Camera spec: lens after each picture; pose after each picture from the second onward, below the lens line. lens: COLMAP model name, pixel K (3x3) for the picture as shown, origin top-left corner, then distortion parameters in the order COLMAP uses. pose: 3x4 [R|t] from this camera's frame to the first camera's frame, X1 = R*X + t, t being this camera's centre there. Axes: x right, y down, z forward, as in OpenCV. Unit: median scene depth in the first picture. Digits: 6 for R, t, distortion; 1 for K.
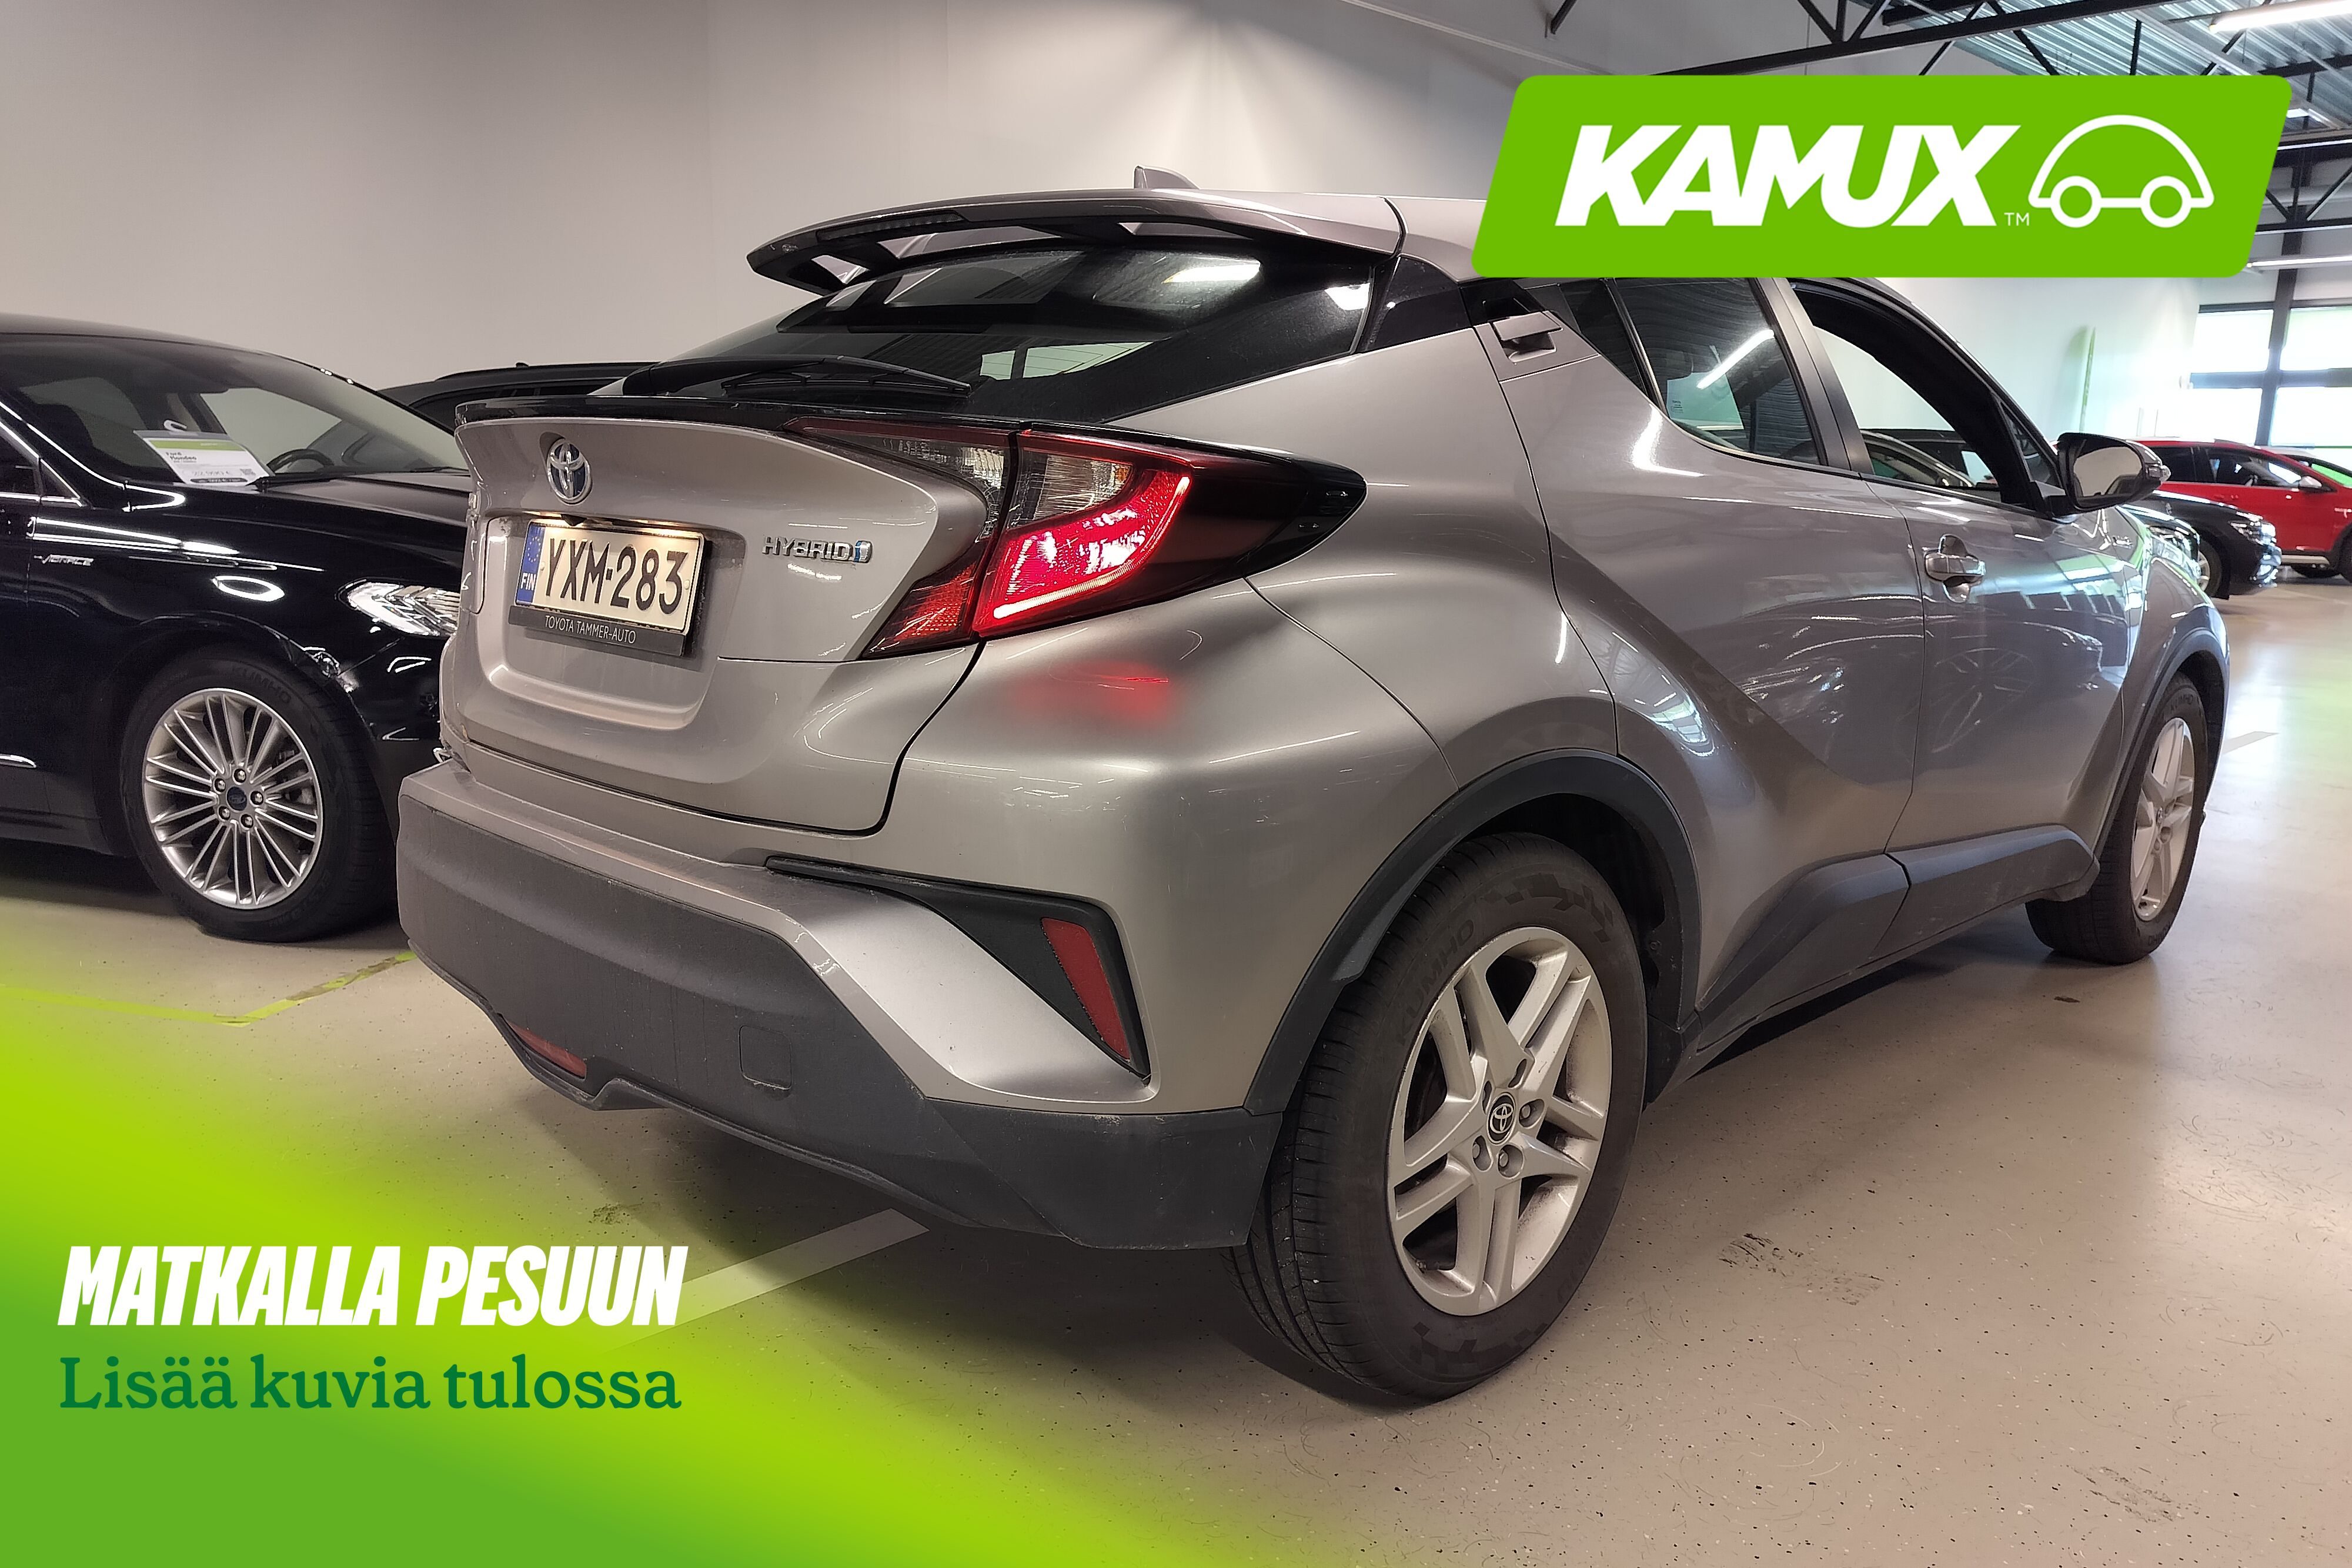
lens RADIAL K [[1673.1, 0, 1176.0], [0, 1673.1, 784.0], [0, 0, 1]] dist [-0.002880, -0.001359]
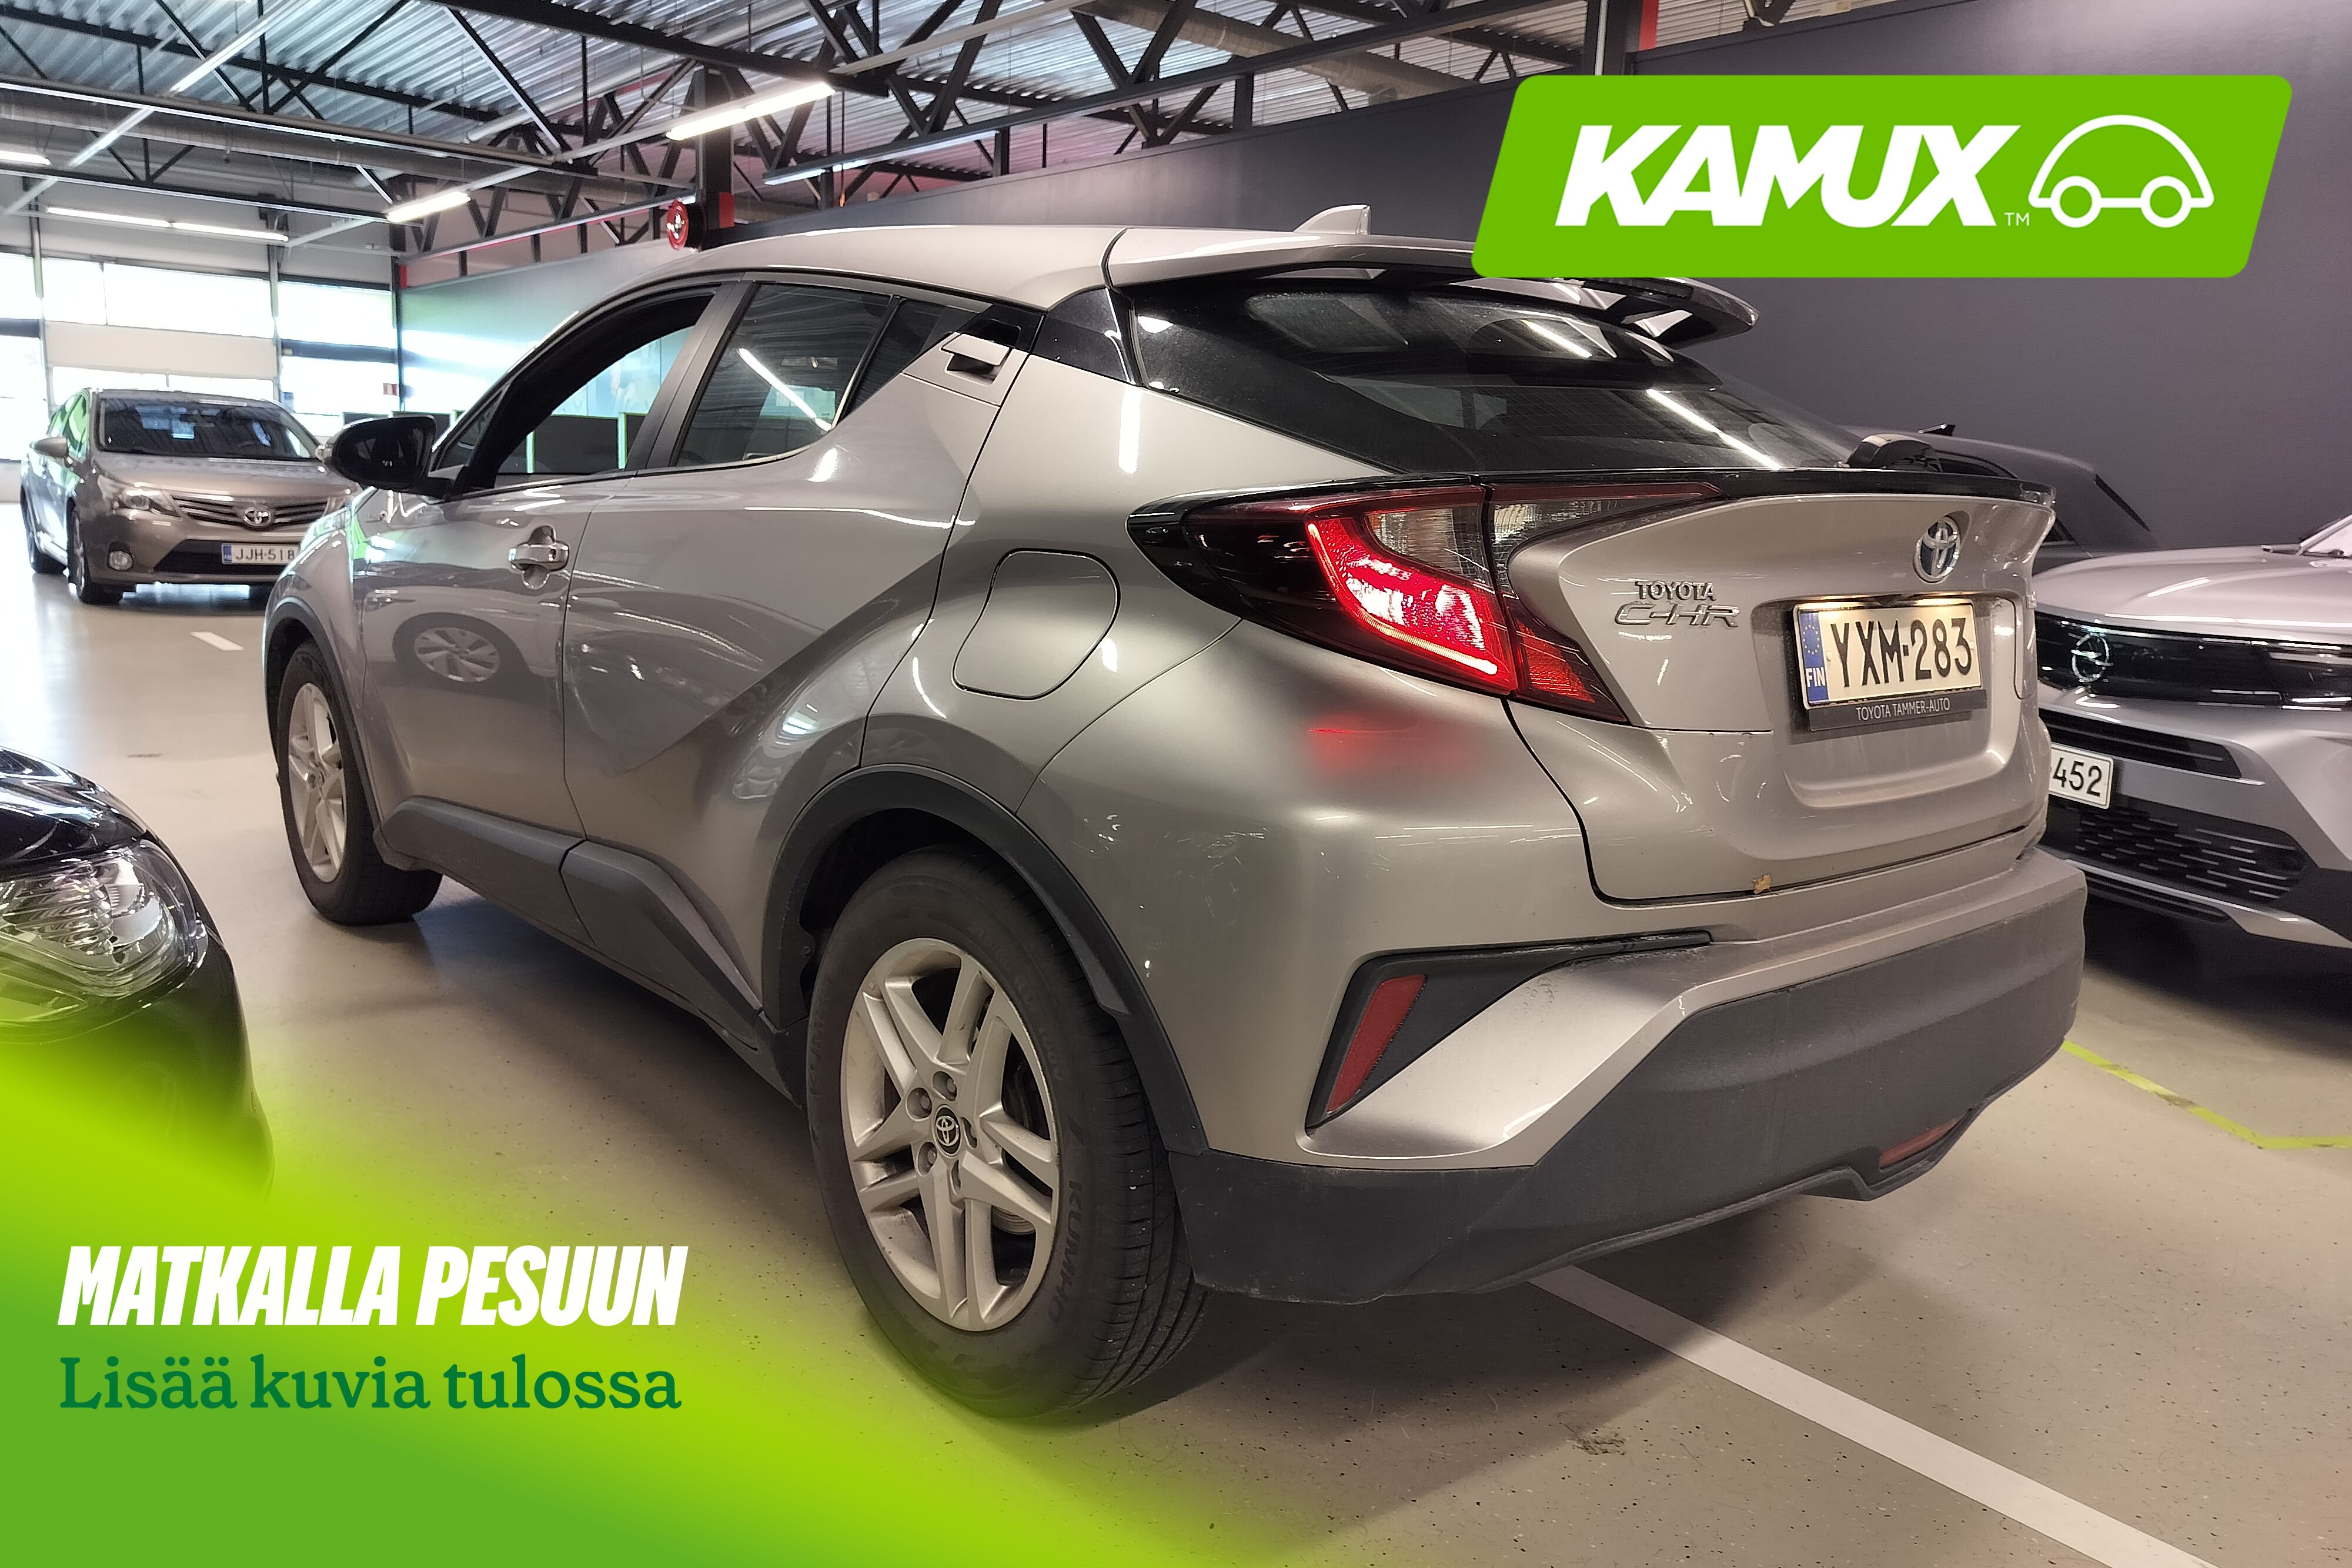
lens RADIAL K [[1673.1, 0, 1176.0], [0, 1673.1, 784.0], [0, 0, 1]] dist [-0.002880, -0.001359]
pose [[0.074171, -0.194128, 0.978168, -1.354096], [0.149779, 0.971912, 0.181530, -0.292780], [-0.985934, 0.133044, 0.101164, 1.336411]]
